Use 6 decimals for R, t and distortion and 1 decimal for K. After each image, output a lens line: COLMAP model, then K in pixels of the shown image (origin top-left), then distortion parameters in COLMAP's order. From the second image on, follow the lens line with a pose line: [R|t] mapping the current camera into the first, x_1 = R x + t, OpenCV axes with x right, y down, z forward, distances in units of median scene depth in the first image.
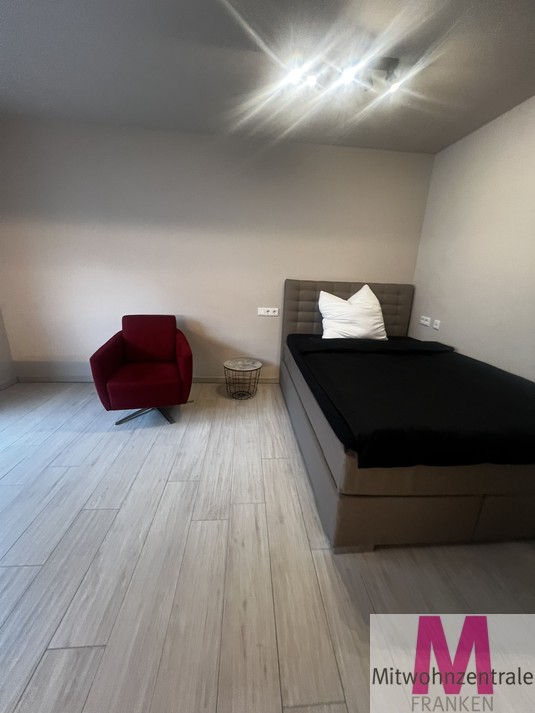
lens RADIAL K [[286.0, 0, 265.6], [0, 286.0, 352.4], [0, 0, 1]] dist [0.001396, 0.000057]
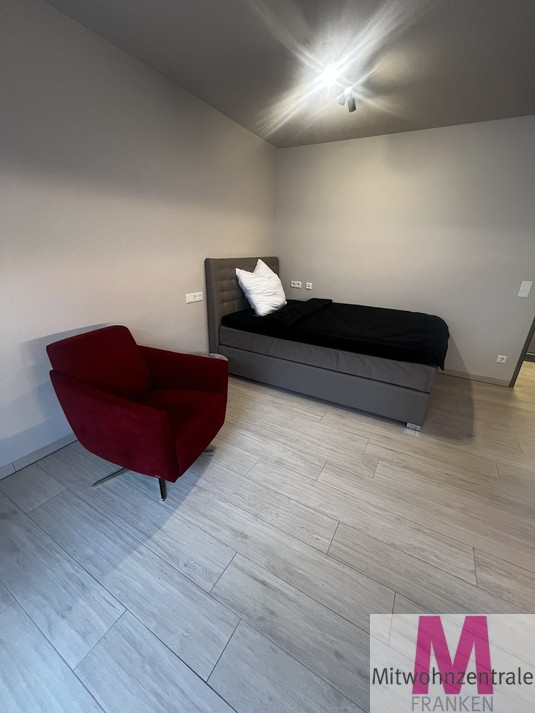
lens RADIAL K [[287.3, 0, 270.7], [0, 287.3, 355.1], [0, 0, 1]] dist [-0.001088, 0.000076]
pose [[0.553747, -0.316551, 0.770169, -0.888195], [0.222742, 0.947528, 0.229298, -0.183991], [-0.802341, 0.044576, 0.595199, 0.437643]]
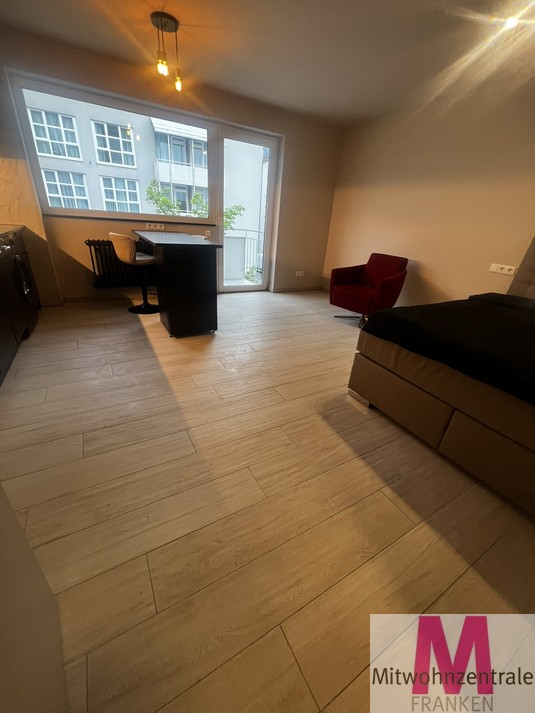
lens RADIAL K [[287.3, 0, 270.7], [0, 287.3, 355.1], [0, 0, 1]] dist [-0.001088, 0.000076]
pose [[0.440951, 0.384749, -0.810882, 0.807482], [-0.304739, 0.913969, 0.267948, 0.139063], [0.844213, 0.128955, 0.520264, -0.136735]]
